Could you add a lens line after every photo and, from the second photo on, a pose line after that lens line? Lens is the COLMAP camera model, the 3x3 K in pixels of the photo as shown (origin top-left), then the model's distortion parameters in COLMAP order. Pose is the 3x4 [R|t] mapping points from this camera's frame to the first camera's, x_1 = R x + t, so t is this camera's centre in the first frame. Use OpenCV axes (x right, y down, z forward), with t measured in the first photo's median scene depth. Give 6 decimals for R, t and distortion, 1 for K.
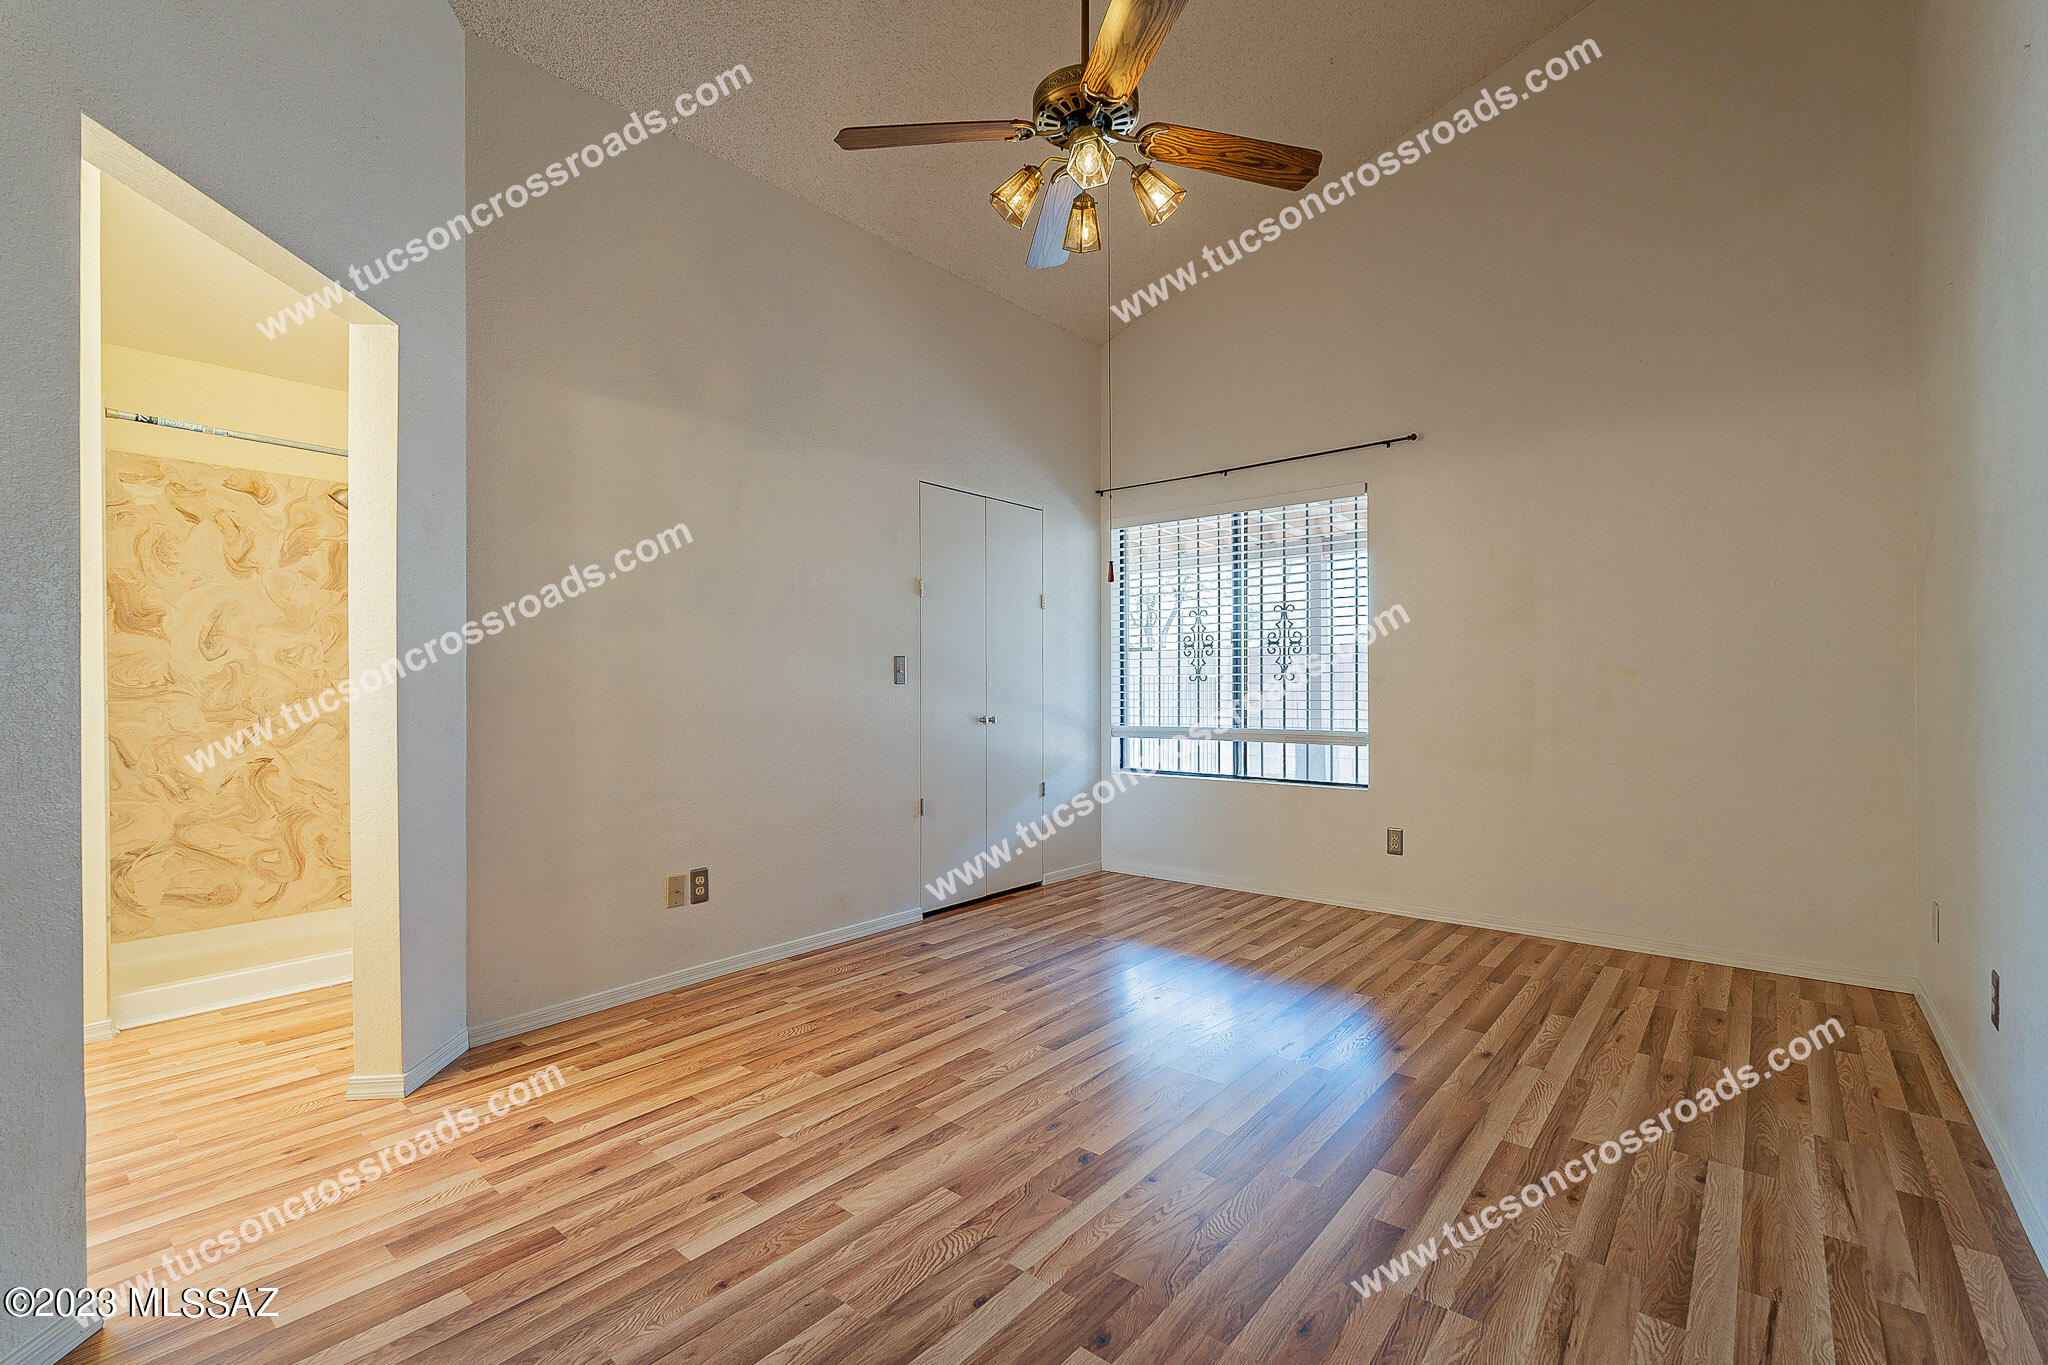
lens RADIAL K [[900.8, 0, 1019.9], [0, 900.8, 686.5], [0, 0, 1]] dist [-0.009909, 0.001875]
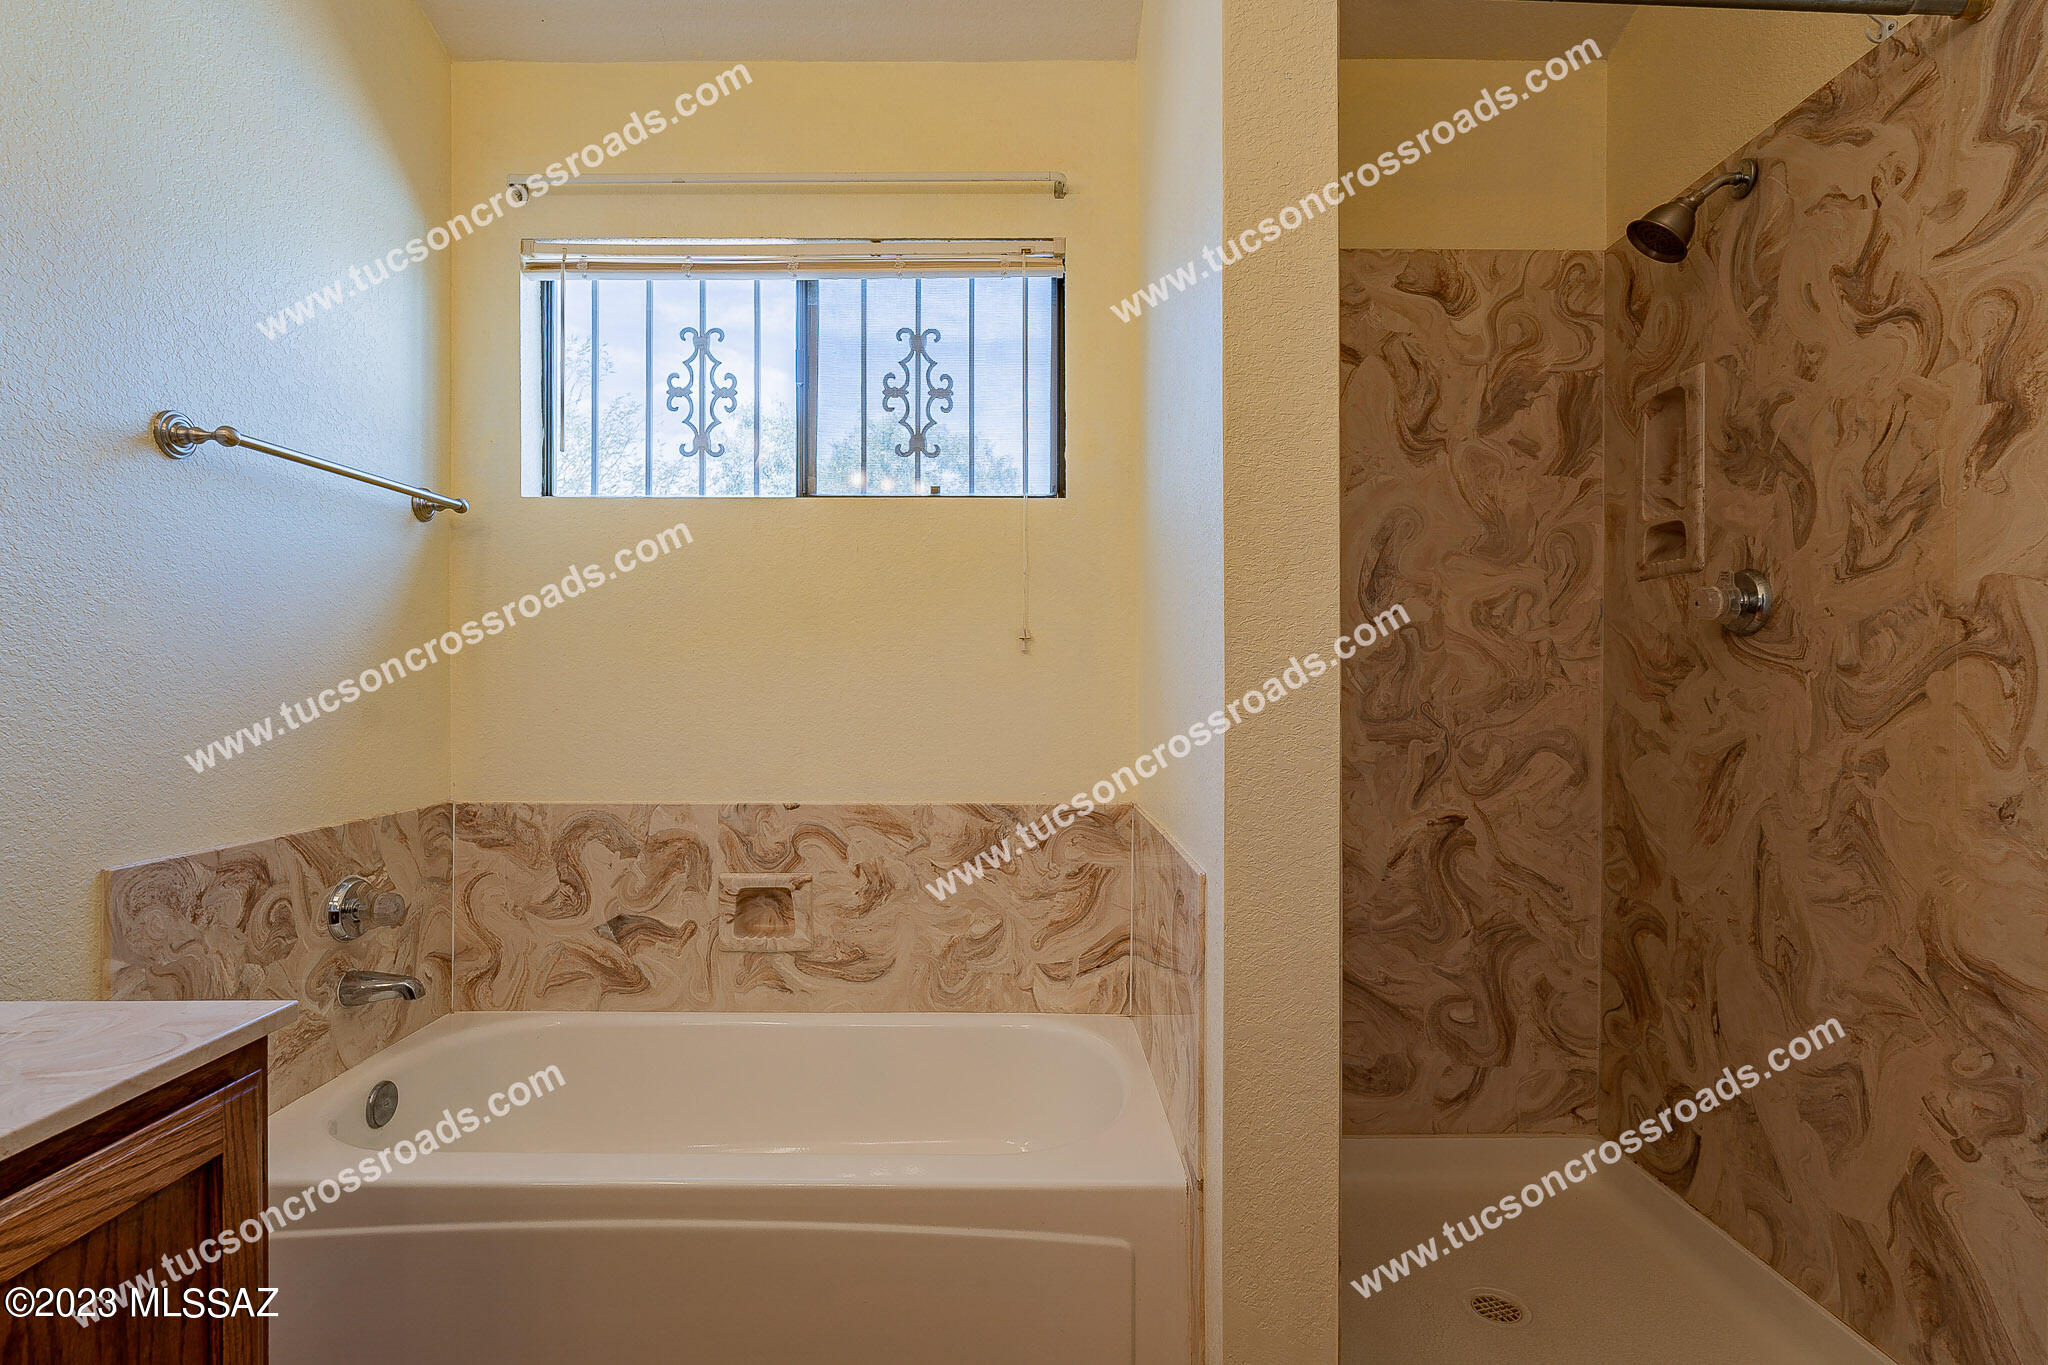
lens RADIAL K [[989.0, 0, 1018.1], [0, 989.0, 684.8], [0, 0, 1]] dist [-0.002092, -0.001817]
pose [[0.635508, 0.005287, -0.772076, -0.610064], [-0.005306, 0.999983, 0.002479, 0.006062], [0.772076, 0.002521, 0.635525, 0.487364]]
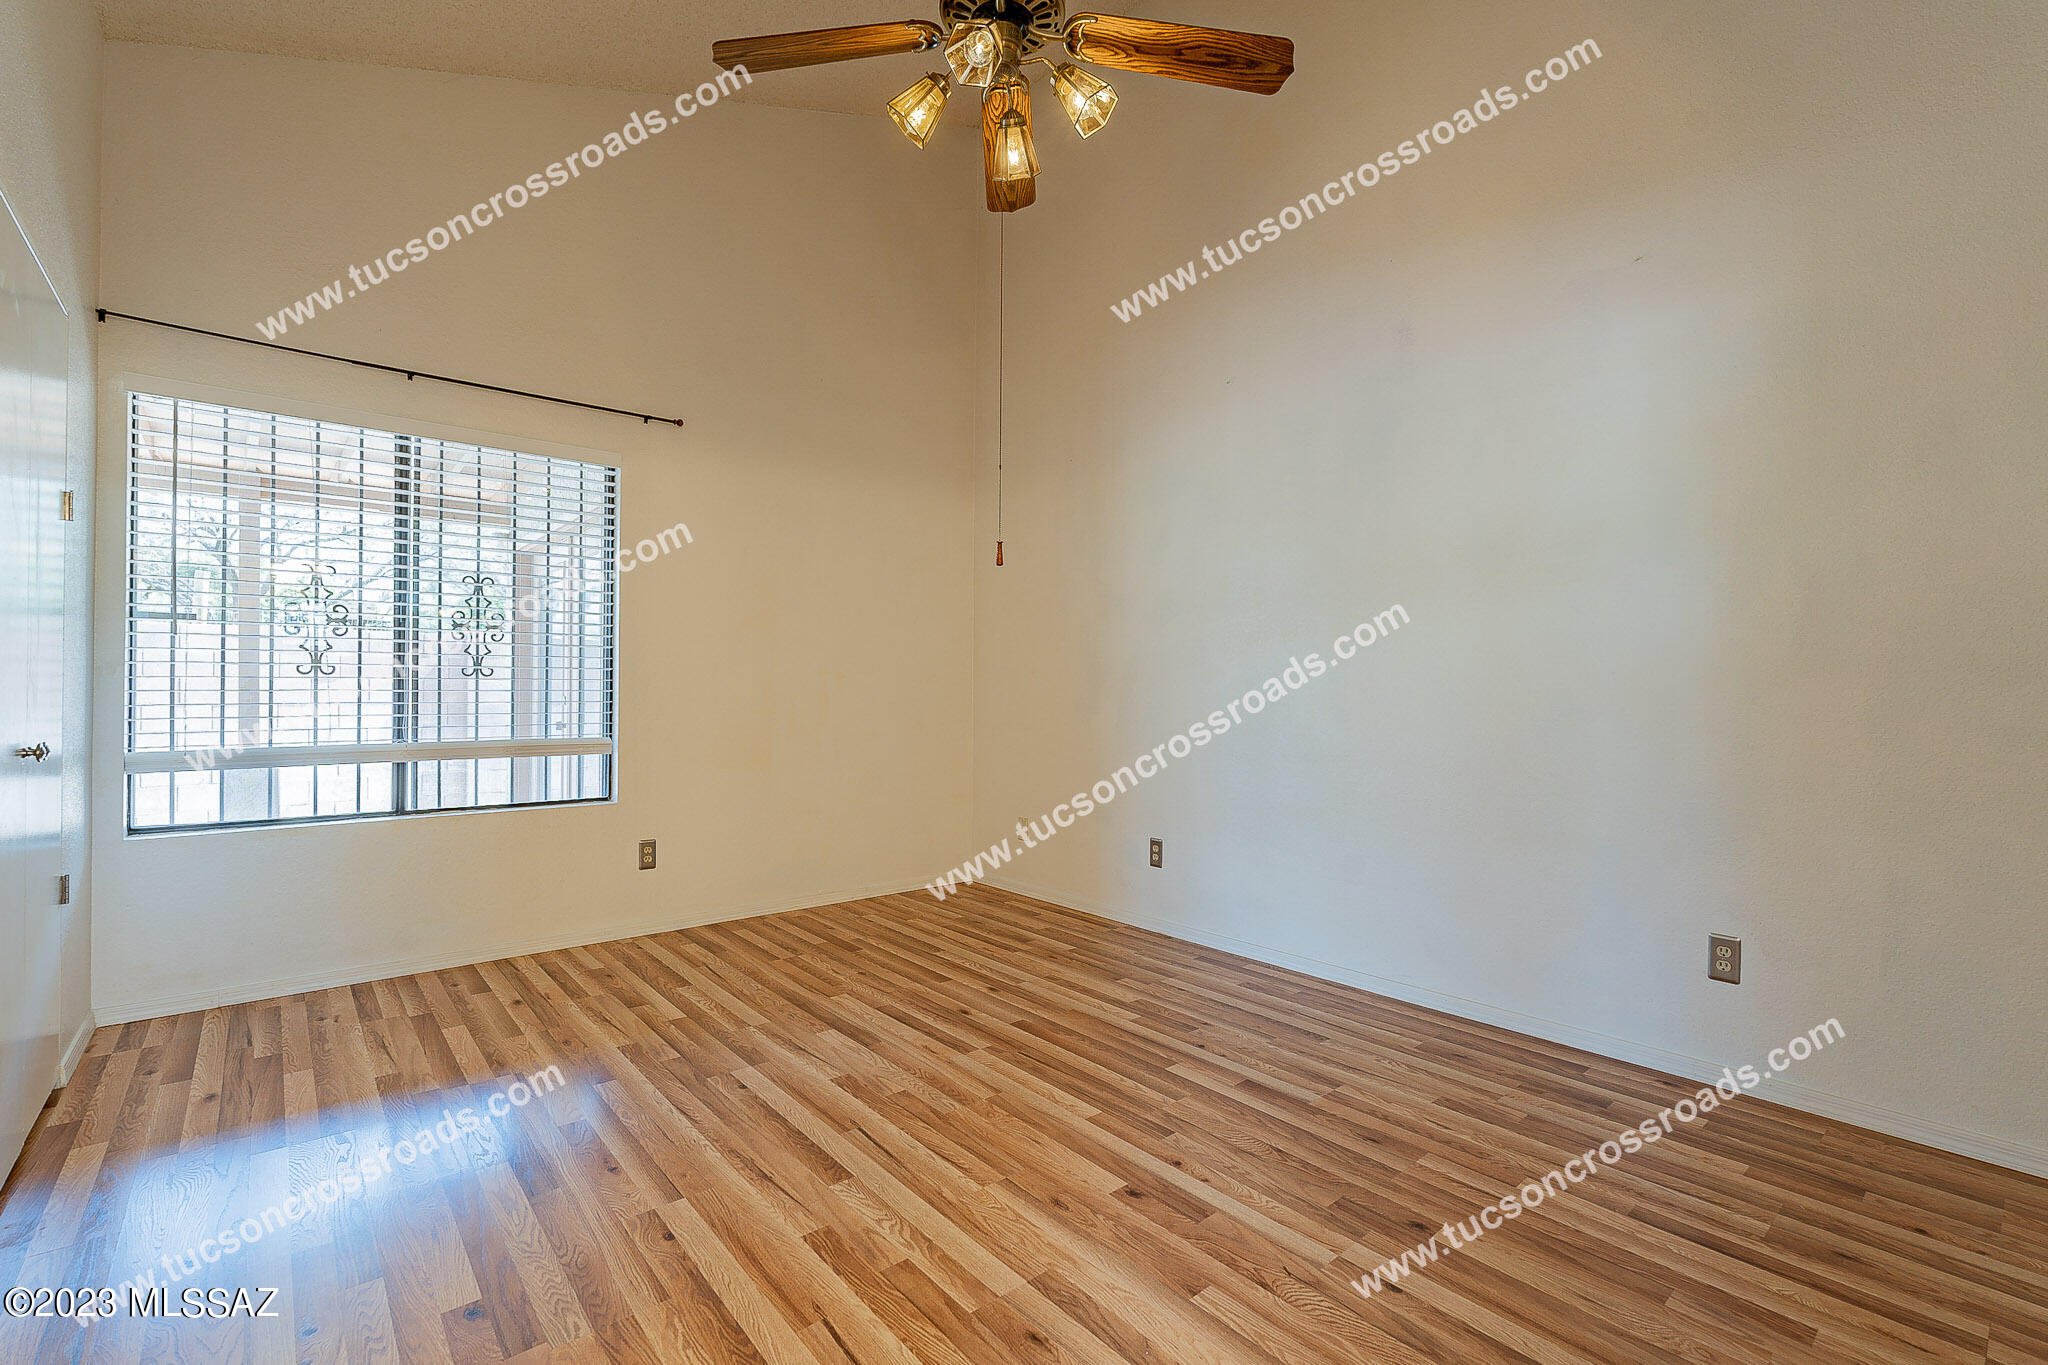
lens RADIAL K [[900.8, 0, 1026.2], [0, 900.8, 694.0], [0, 0, 1]] dist [-0.009909, 0.001875]
pose [[0.168523, -0.002828, 0.985694, -0.491677], [-0.007004, 0.999967, 0.004066, 0.002560], [-0.985673, -0.007590, 0.168497, 0.545584]]
